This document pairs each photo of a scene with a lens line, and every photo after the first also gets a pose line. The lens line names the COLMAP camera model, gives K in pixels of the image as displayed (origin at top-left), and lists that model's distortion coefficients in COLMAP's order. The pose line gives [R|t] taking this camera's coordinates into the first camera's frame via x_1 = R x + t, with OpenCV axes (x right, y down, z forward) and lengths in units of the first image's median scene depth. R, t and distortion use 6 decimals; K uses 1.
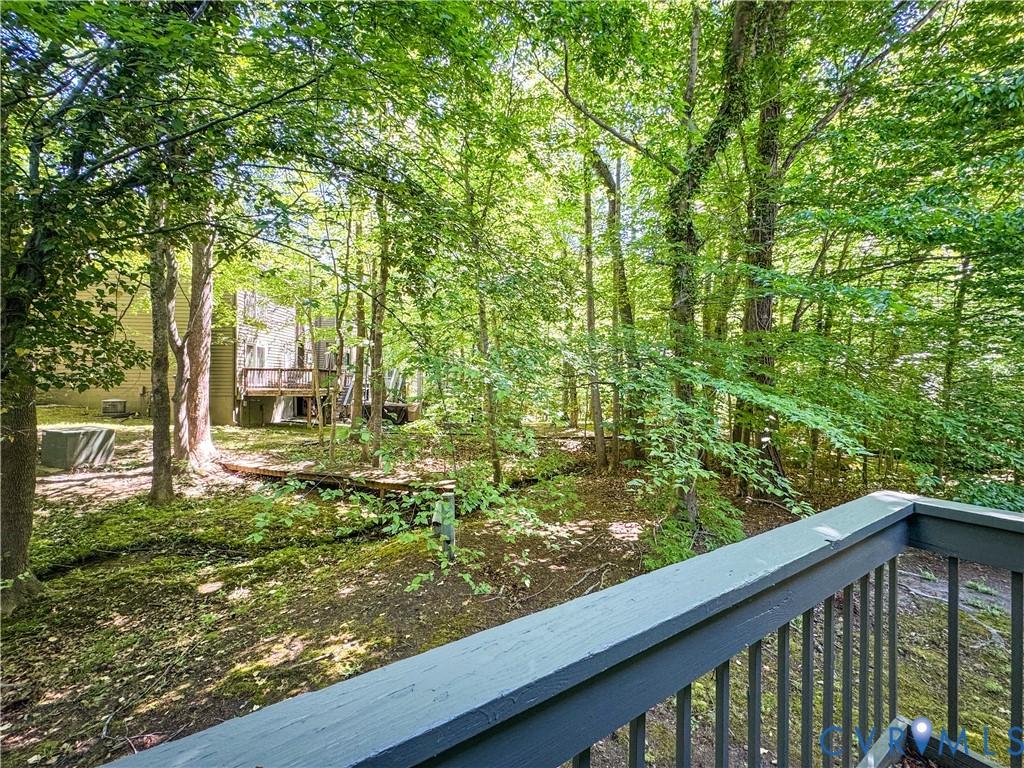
lens RADIAL K [[414.6, 0, 512.1], [0, 414.6, 382.1], [0, 0, 1]] dist [-0.001993, -0.000431]
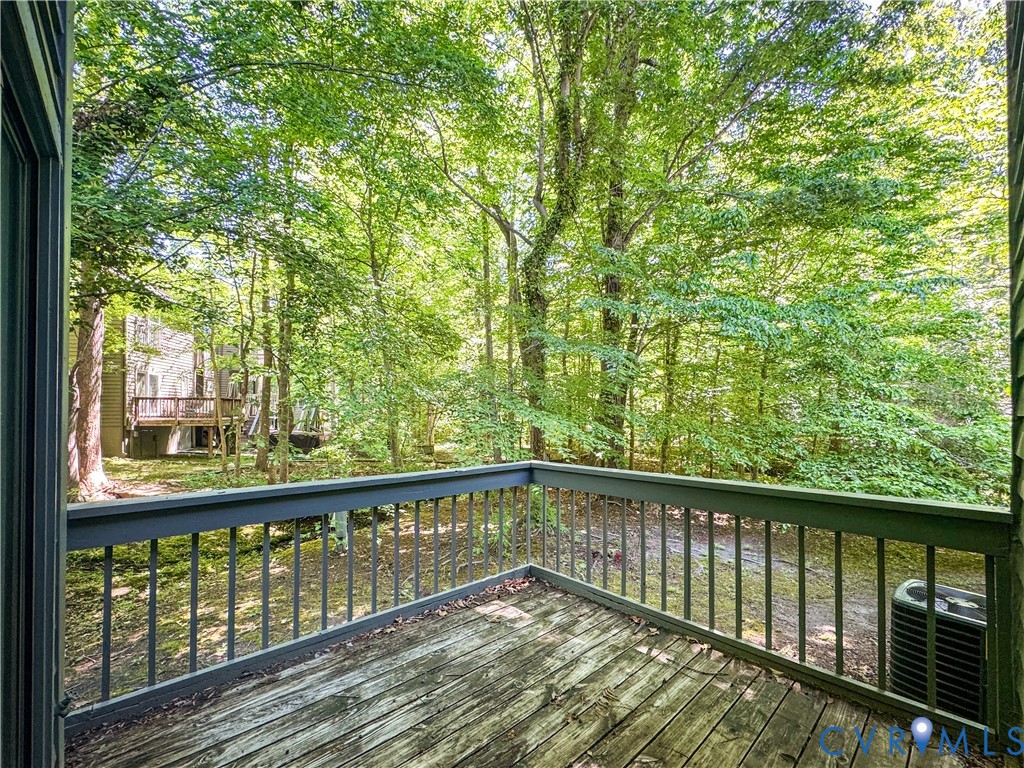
lens RADIAL K [[414.6, 0, 509.1], [0, 414.6, 408.8], [0, 0, 1]] dist [-0.001993, -0.000431]
pose [[0.984816, -0.003178, 0.173574, 0.042229], [0.004025, 0.999982, -0.004529, 0.001521], [-0.173556, 0.005158, 0.984810, -0.102848]]
